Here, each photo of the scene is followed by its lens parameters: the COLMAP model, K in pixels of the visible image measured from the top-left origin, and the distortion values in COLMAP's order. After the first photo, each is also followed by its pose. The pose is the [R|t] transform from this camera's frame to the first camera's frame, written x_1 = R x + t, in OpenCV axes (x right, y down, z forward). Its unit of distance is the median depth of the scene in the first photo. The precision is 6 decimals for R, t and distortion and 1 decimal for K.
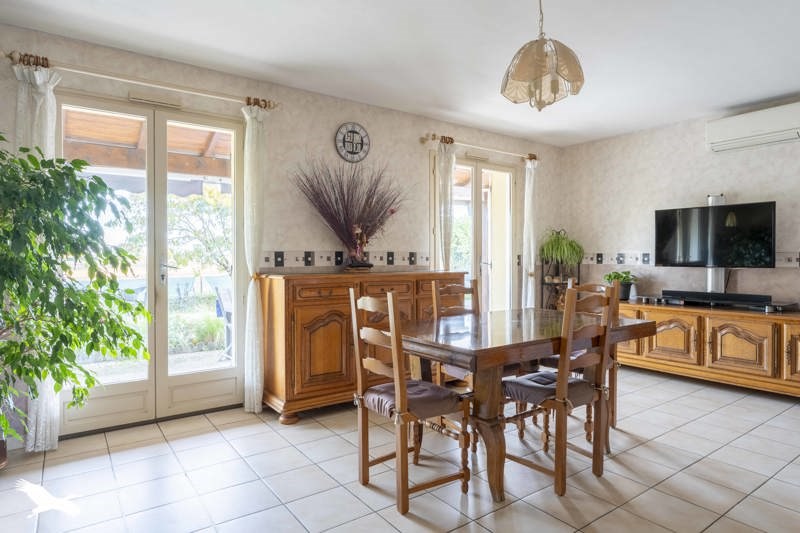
lens RADIAL K [[473.1, 0, 400.0], [0, 473.1, 266.5], [0, 0, 1]] dist [0.001484, 0.000154]
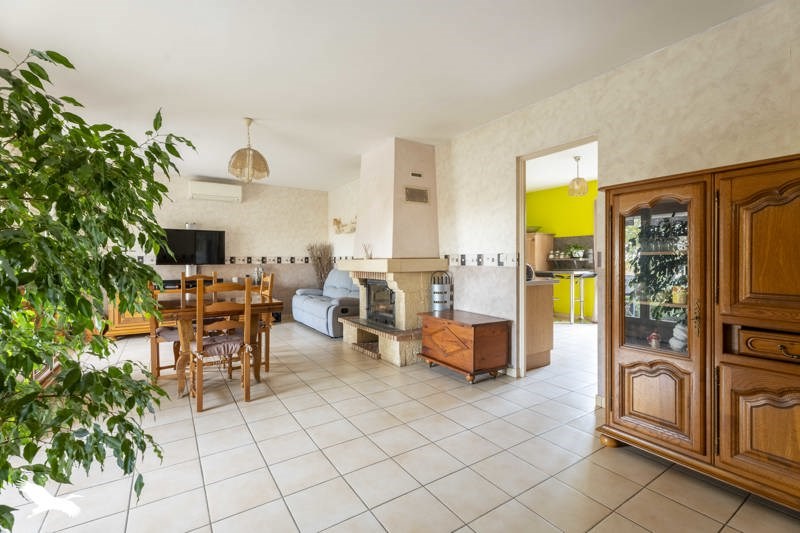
lens RADIAL K [[353.9, 0, 400.0], [0, 353.9, 266.5], [0, 0, 1]] dist [0.001521, 0.000122]
pose [[0.039208, -0.017261, 0.999082, -0.653102], [0.012046, 0.999786, 0.016801, -0.004873], [-0.999158, 0.011376, 0.039407, 0.196560]]
